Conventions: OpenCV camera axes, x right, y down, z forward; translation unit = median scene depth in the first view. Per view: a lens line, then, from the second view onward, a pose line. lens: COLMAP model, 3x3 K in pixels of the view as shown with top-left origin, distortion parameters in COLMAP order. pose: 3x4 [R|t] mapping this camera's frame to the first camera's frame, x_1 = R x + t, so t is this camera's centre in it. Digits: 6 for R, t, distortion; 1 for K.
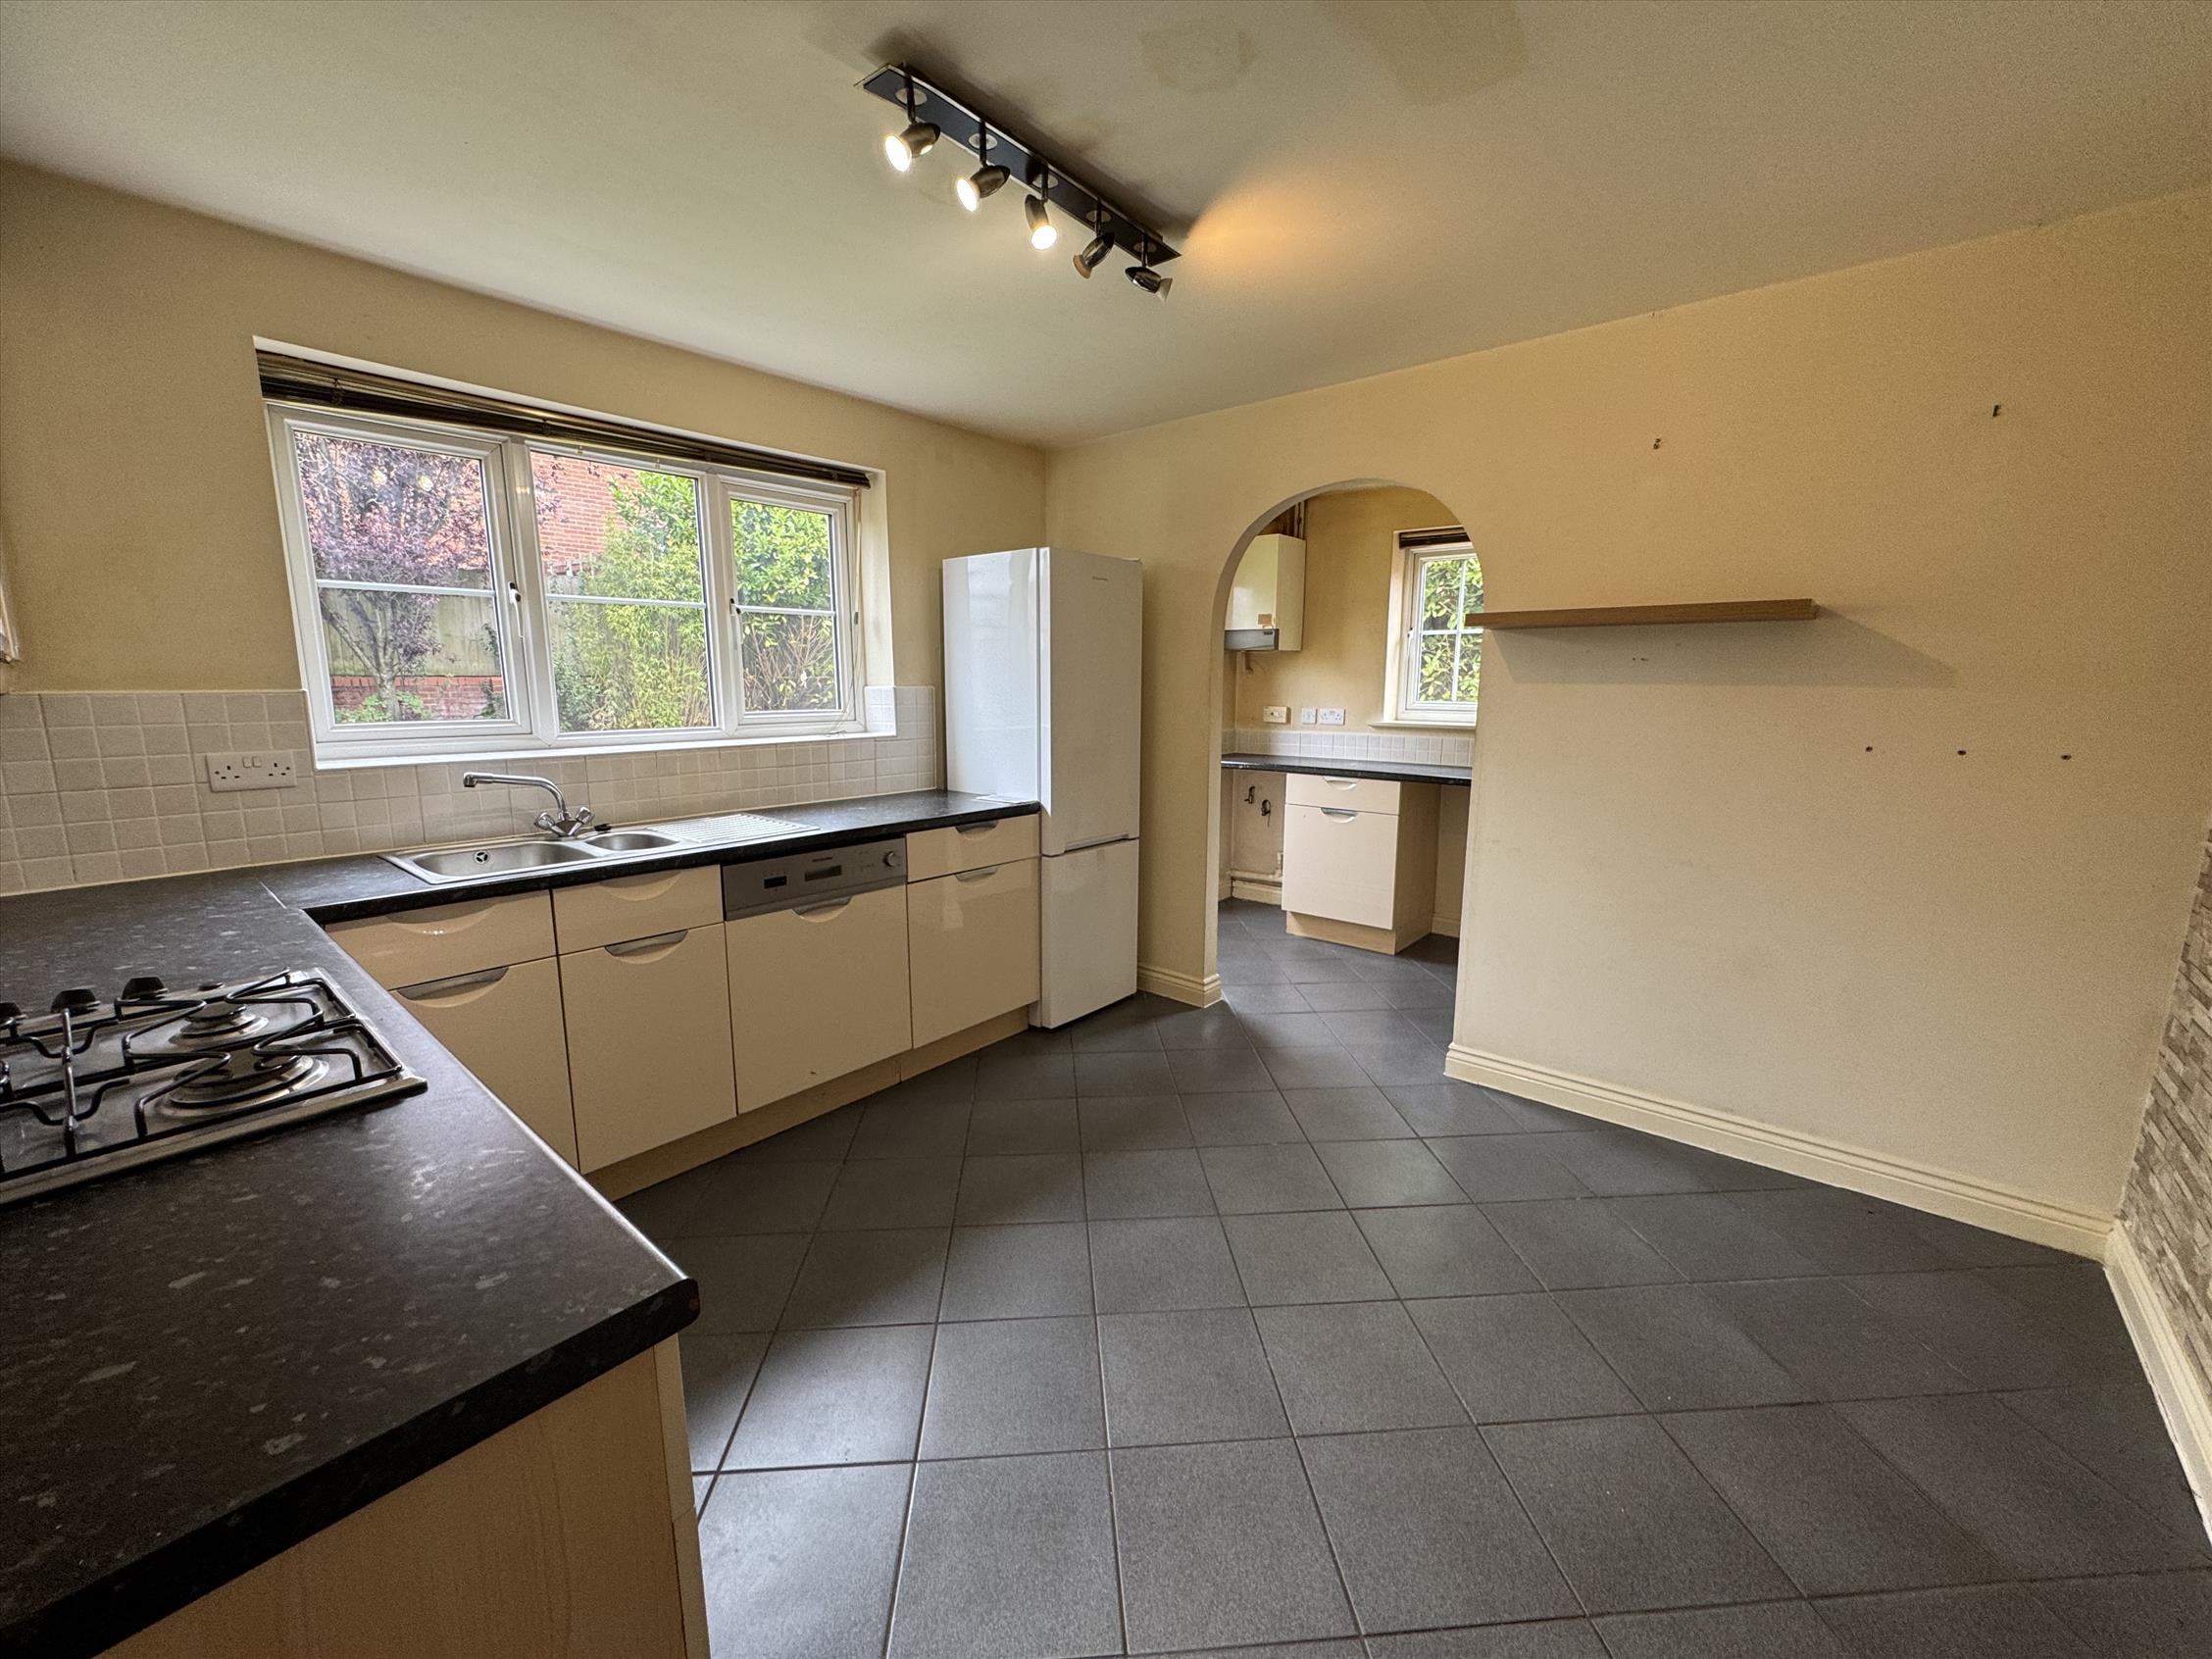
lens RADIAL K [[884.0, 0, 1106.0], [0, 884.0, 829.5], [0, 0, 1]] dist [0.000024, 0.000010]
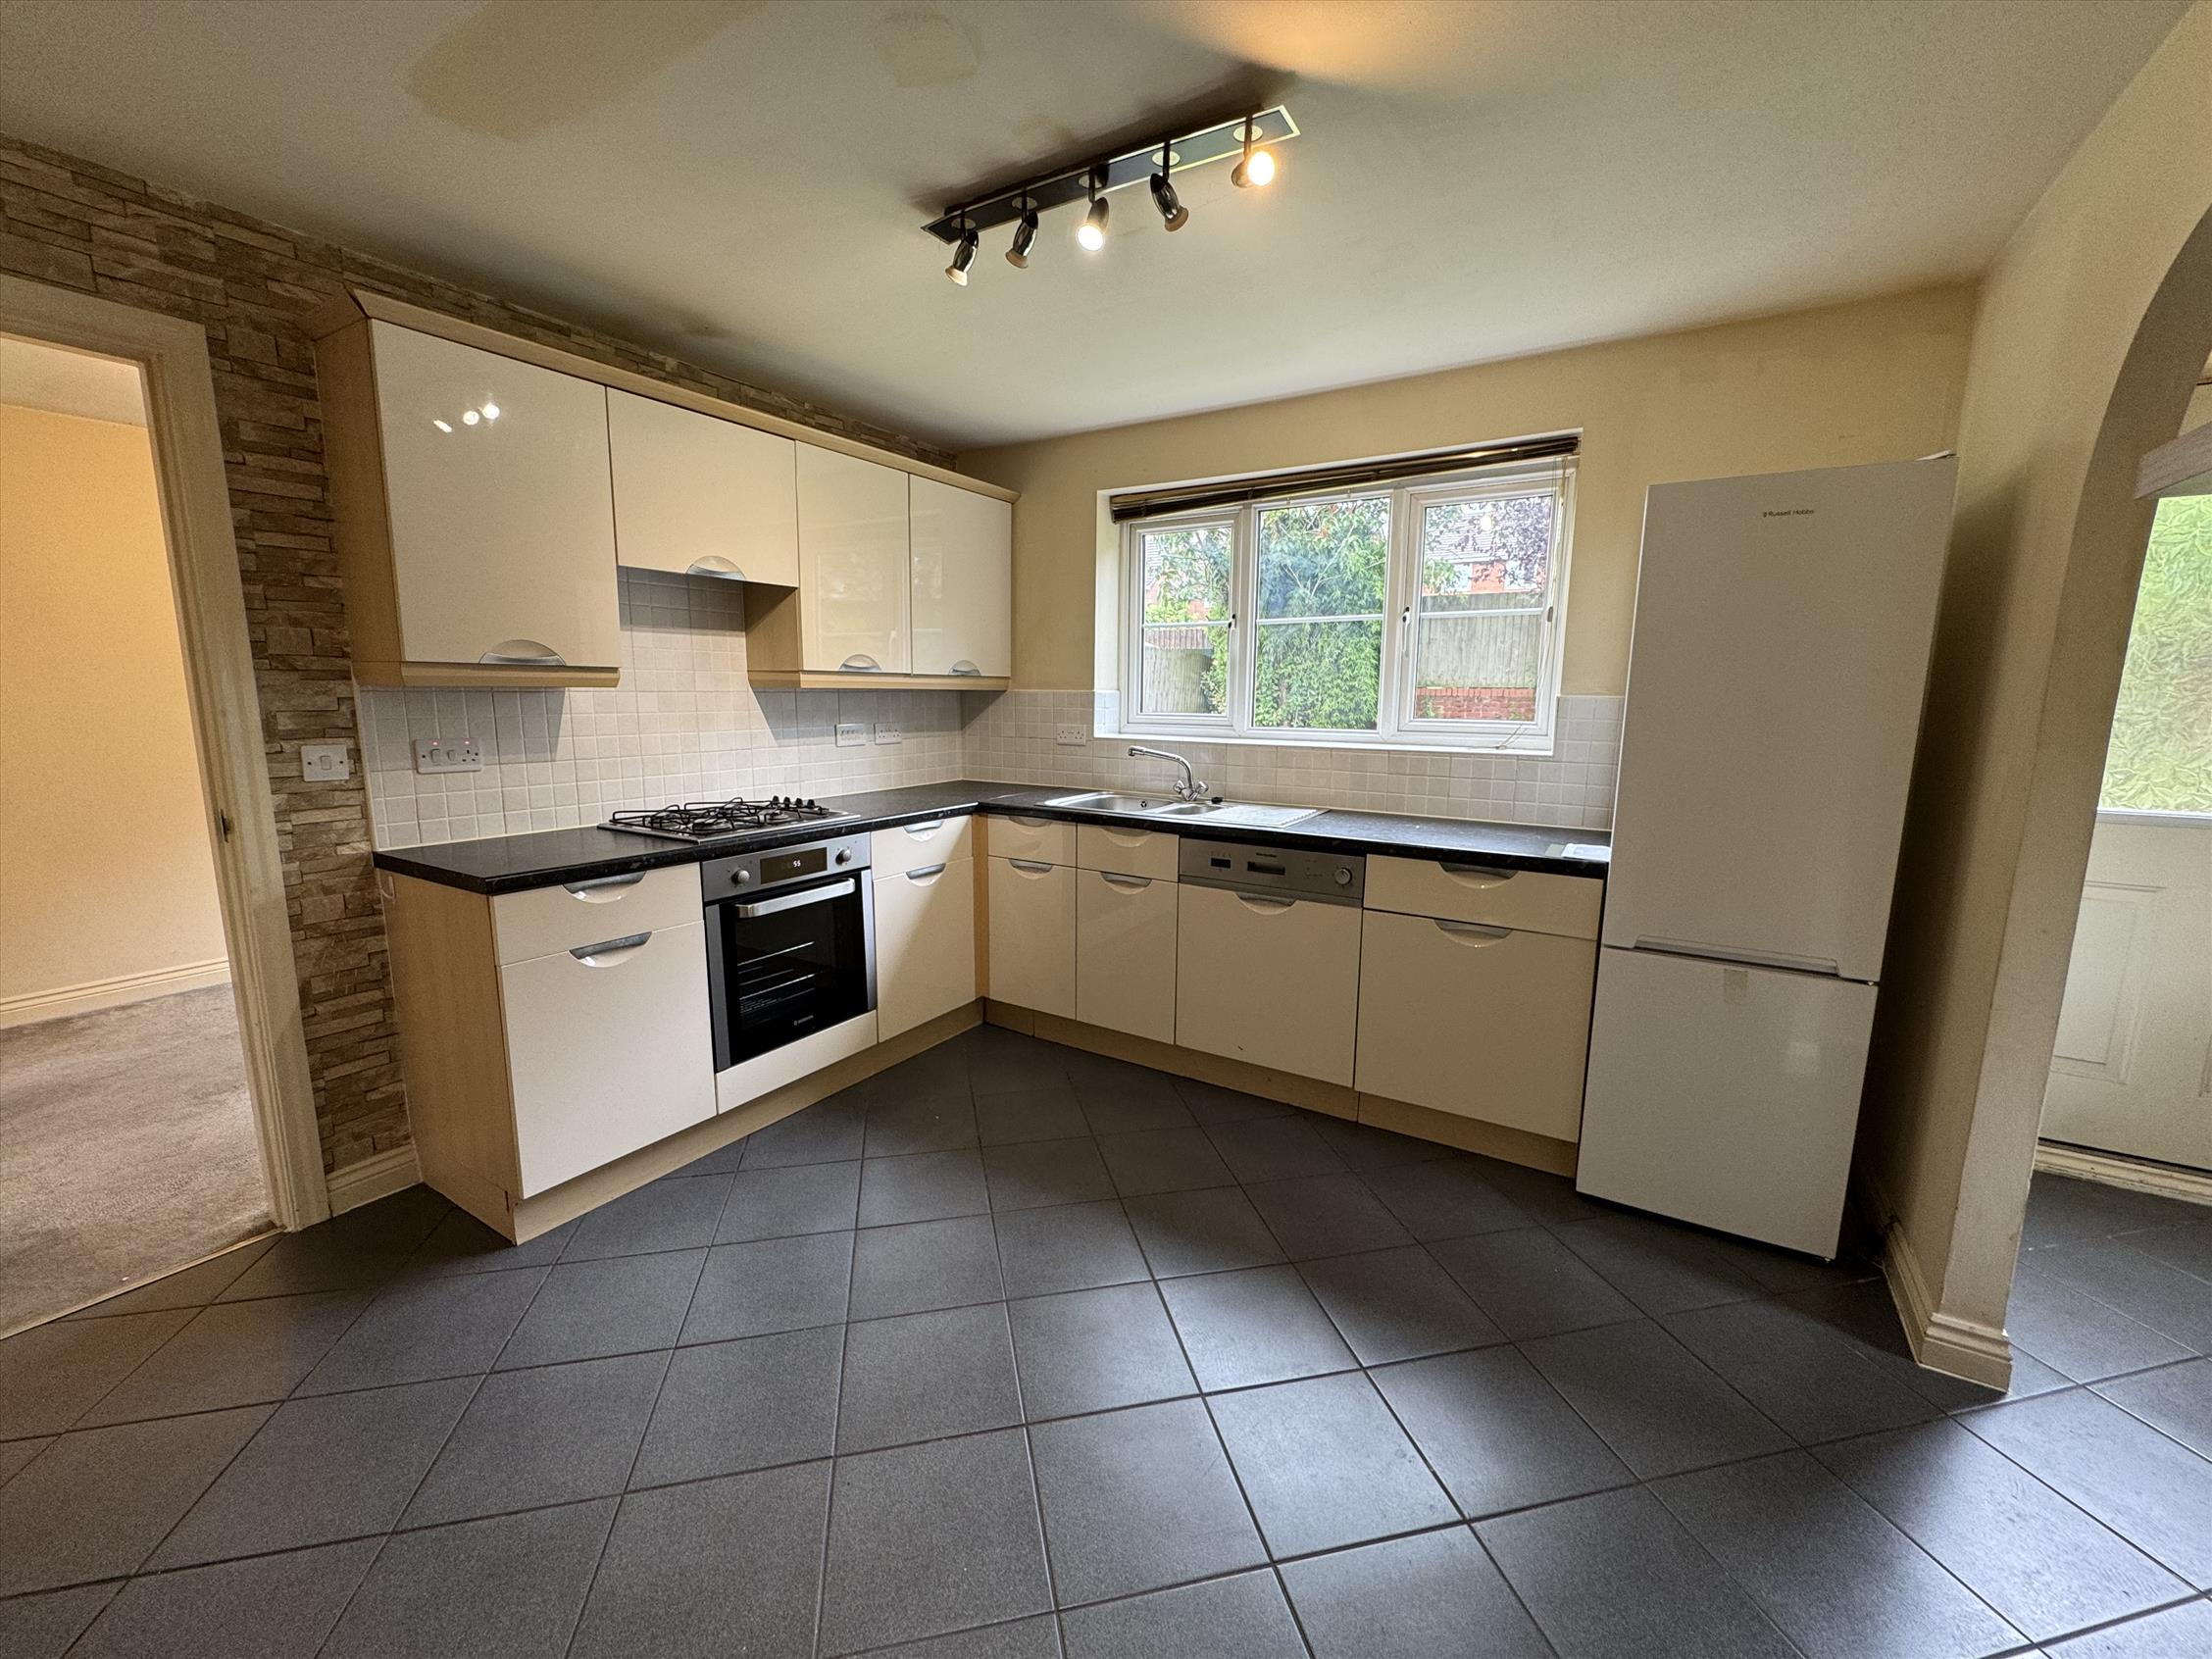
lens RADIAL K [[885.4, 0, 1100.5], [0, 885.4, 825.5], [0, 0, 1]] dist [0.000407, 0.000219]
pose [[0.138816, 0.153524, -0.978346, 0.621757], [-0.170572, 0.976853, 0.129088, -0.094572], [0.975518, 0.148959, 0.161790, 0.578016]]
